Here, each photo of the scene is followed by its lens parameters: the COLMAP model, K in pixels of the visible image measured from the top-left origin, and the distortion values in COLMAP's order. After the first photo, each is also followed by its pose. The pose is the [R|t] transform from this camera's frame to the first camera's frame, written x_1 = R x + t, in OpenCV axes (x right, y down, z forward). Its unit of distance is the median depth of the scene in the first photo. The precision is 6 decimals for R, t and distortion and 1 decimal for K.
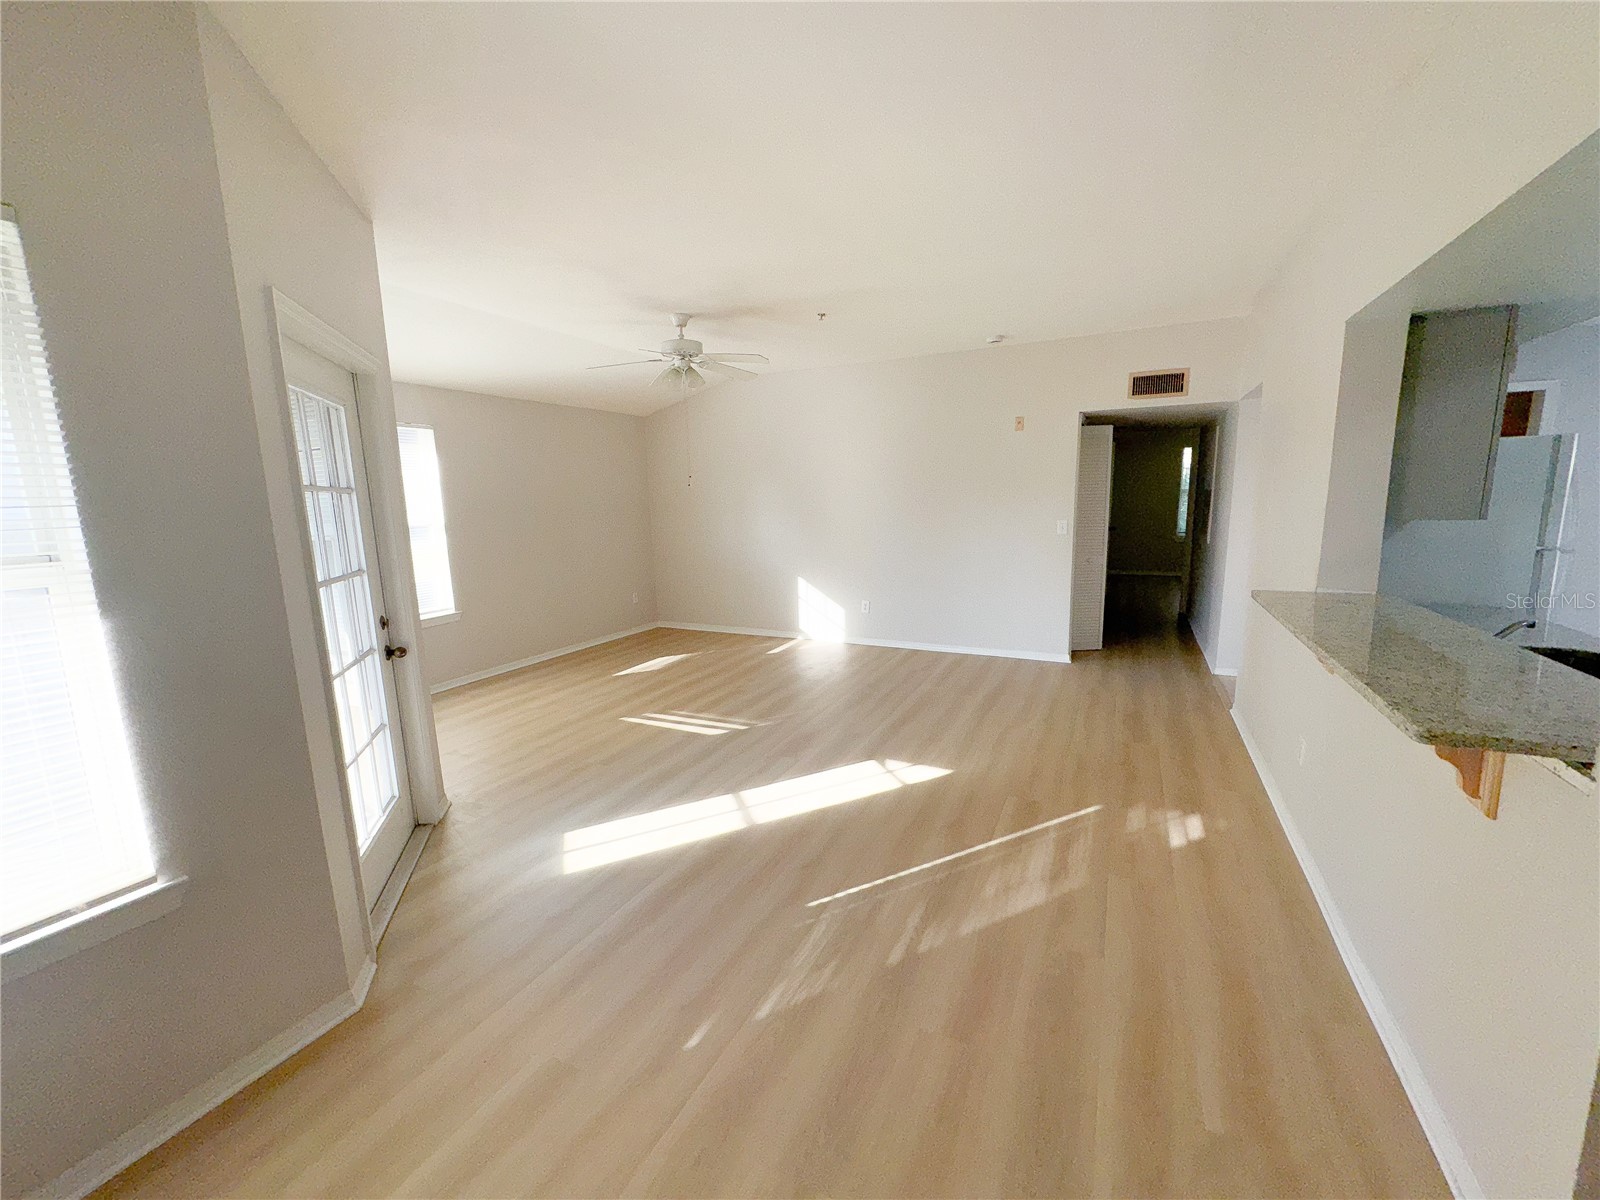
lens RADIAL K [[638.4, 0, 805.3], [0, 638.4, 601.4], [0, 0, 1]] dist [0.000875, 0.000483]
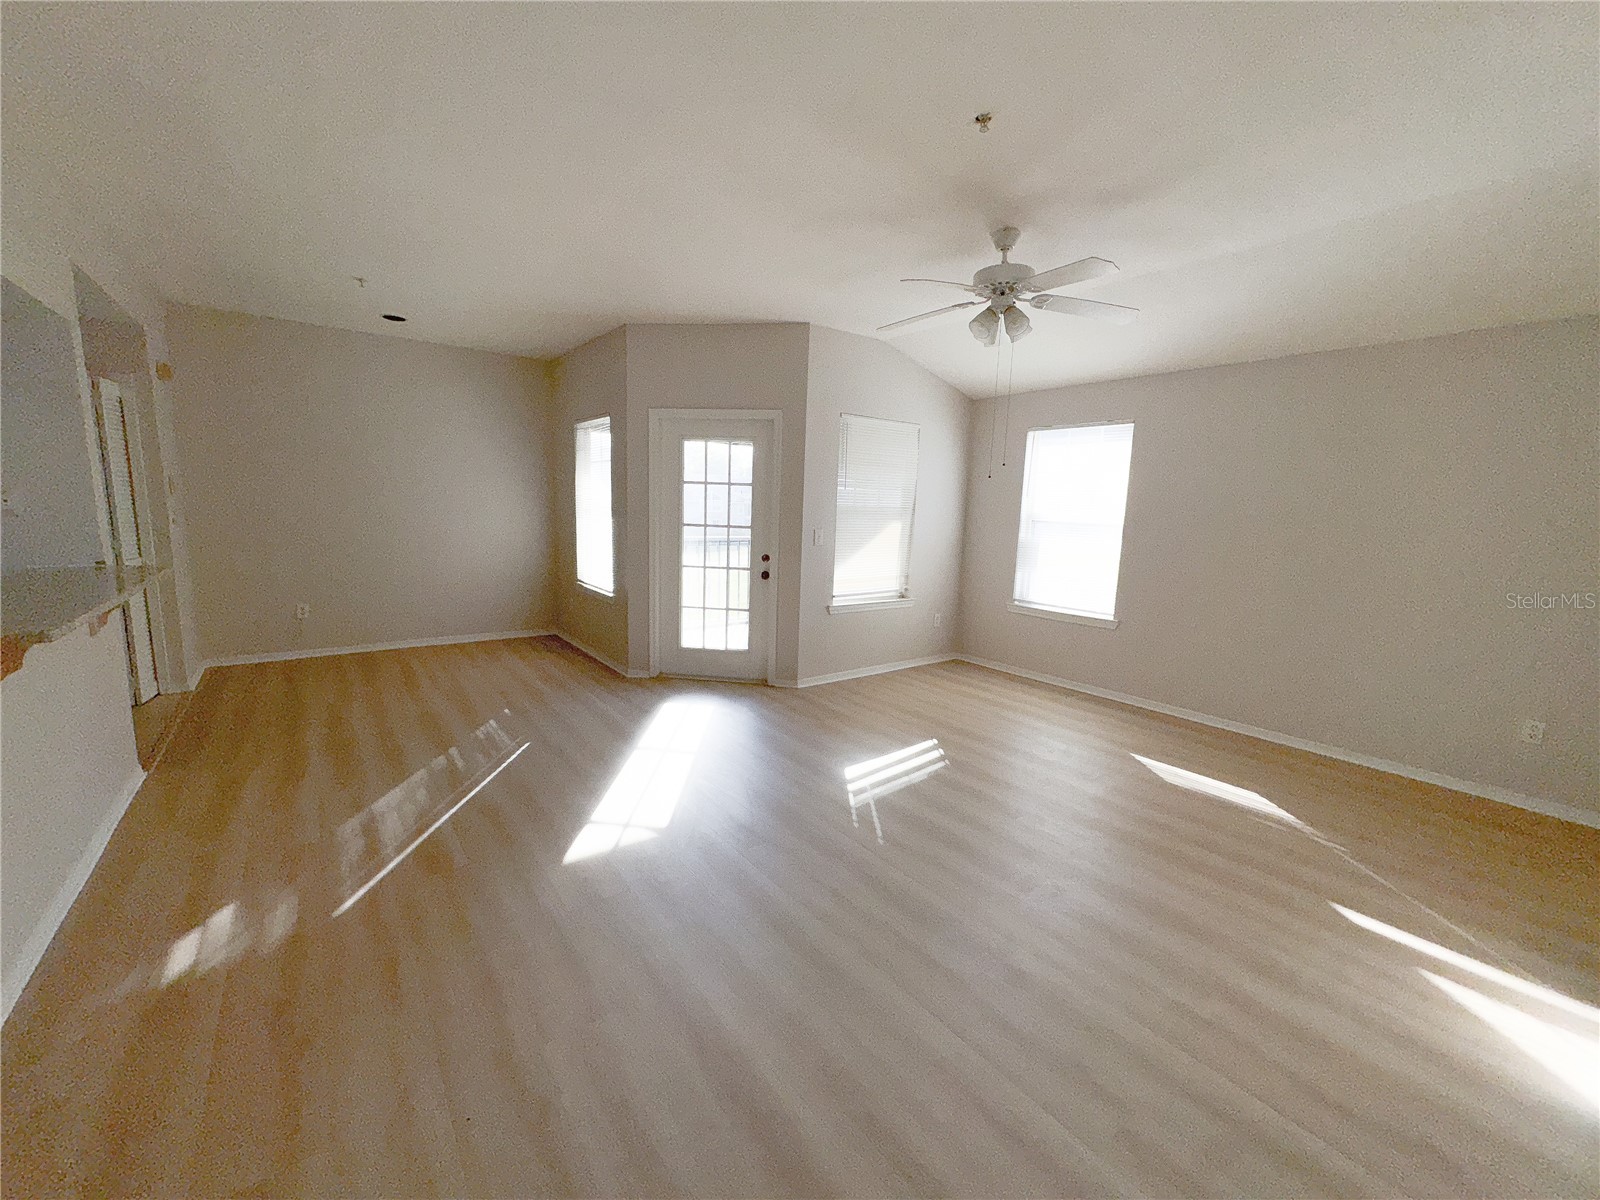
lens RADIAL K [[638.4, 0, 805.3], [0, 638.4, 601.4], [0, 0, 1]] dist [0.000875, 0.000483]
pose [[-0.440549, 0.144498, -0.886023, 0.878943], [-0.167639, 0.956359, 0.239322, -0.293189], [0.881938, 0.253965, -0.397099, 1.788518]]
